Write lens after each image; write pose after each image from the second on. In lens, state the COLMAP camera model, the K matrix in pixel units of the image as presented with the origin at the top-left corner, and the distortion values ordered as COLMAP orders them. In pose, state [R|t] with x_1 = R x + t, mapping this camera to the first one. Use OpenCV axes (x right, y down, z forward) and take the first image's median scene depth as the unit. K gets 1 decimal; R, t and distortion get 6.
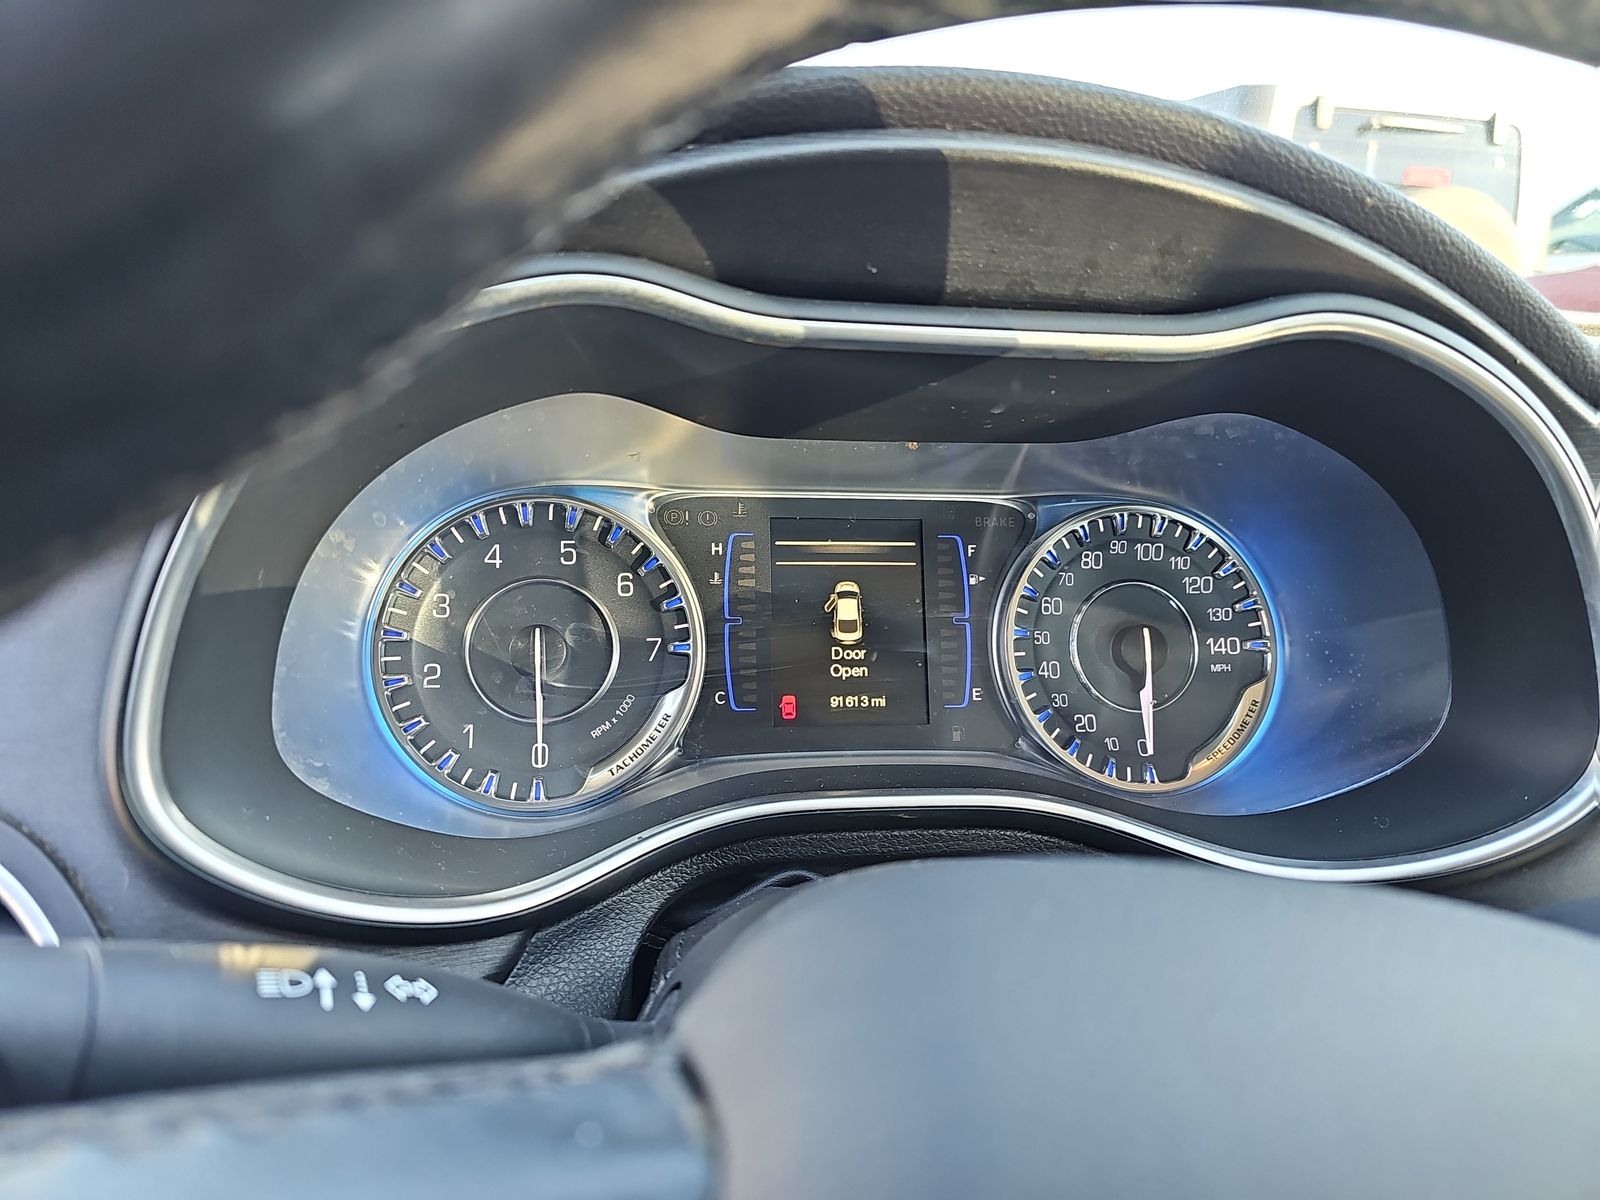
lens RADIAL K [[1039.9, 0, 796.1], [0, 1039.9, 598.7], [0, 0, 1]] dist [0.024201, -0.031349]
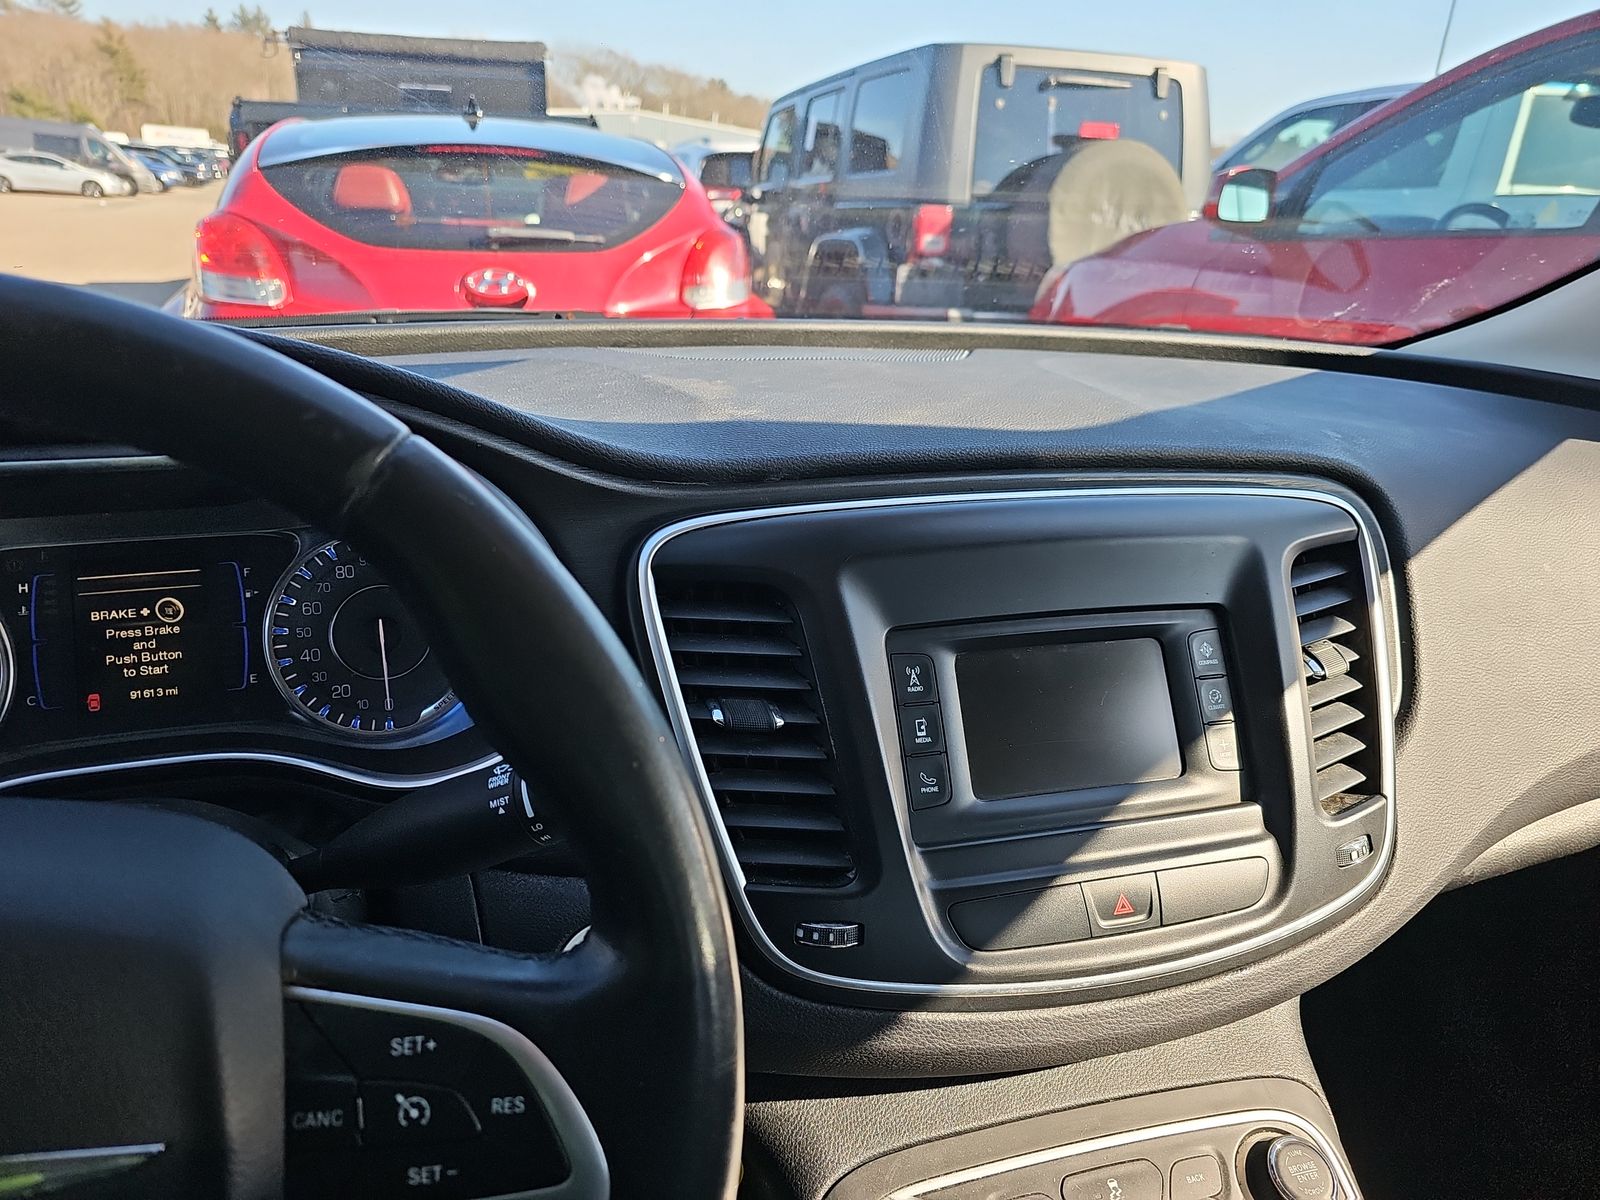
lens RADIAL K [[1039.9, 0, 791.3], [0, 1039.9, 588.7], [0, 0, 1]] dist [0.024201, -0.031349]
pose [[0.982779, -0.079175, 0.166961, 0.644200], [0.071414, 0.996091, 0.051995, -0.045738], [-0.170425, -0.039177, 0.984592, -0.454986]]
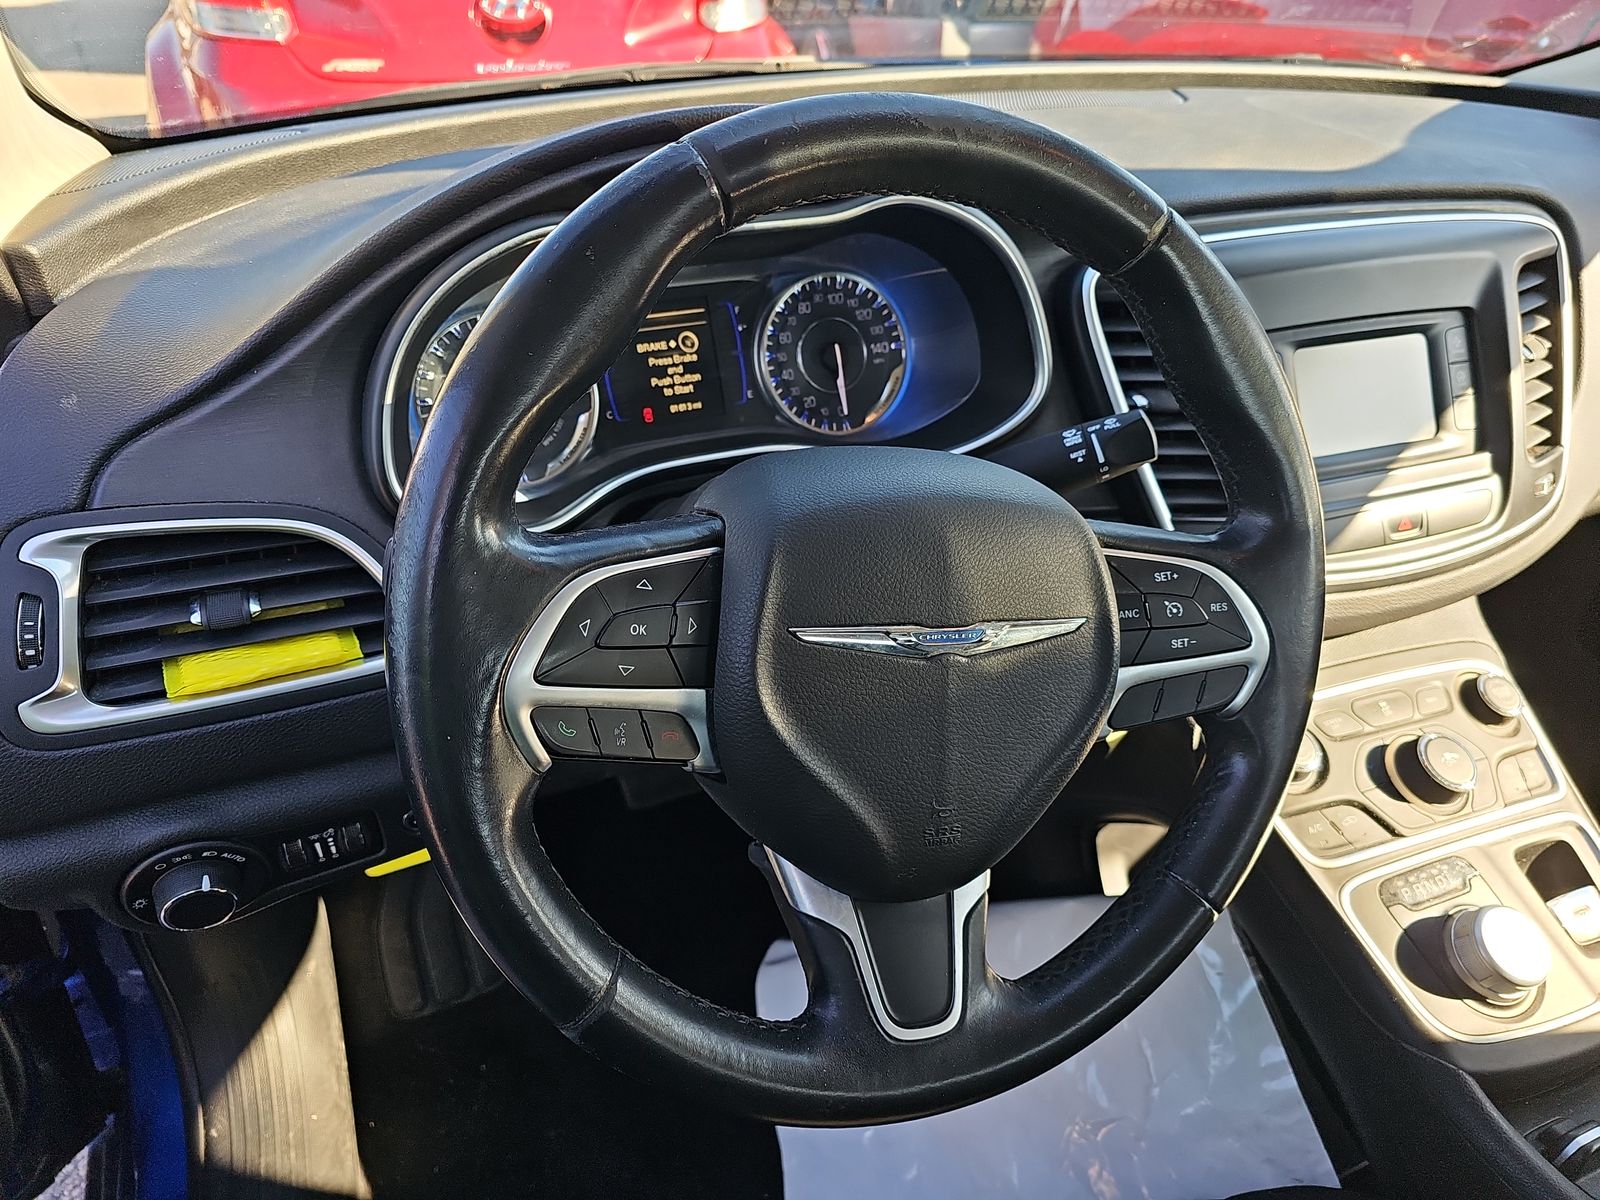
lens RADIAL K [[1039.9, 0, 761.9], [0, 1039.9, 589.5], [0, 0, 1]] dist [0.024201, -0.031349]
pose [[0.968254, -0.165790, 0.187076, -0.195644], [0.105518, 0.949540, 0.295364, -0.114329], [-0.226605, -0.266248, 0.936890, -0.765518]]
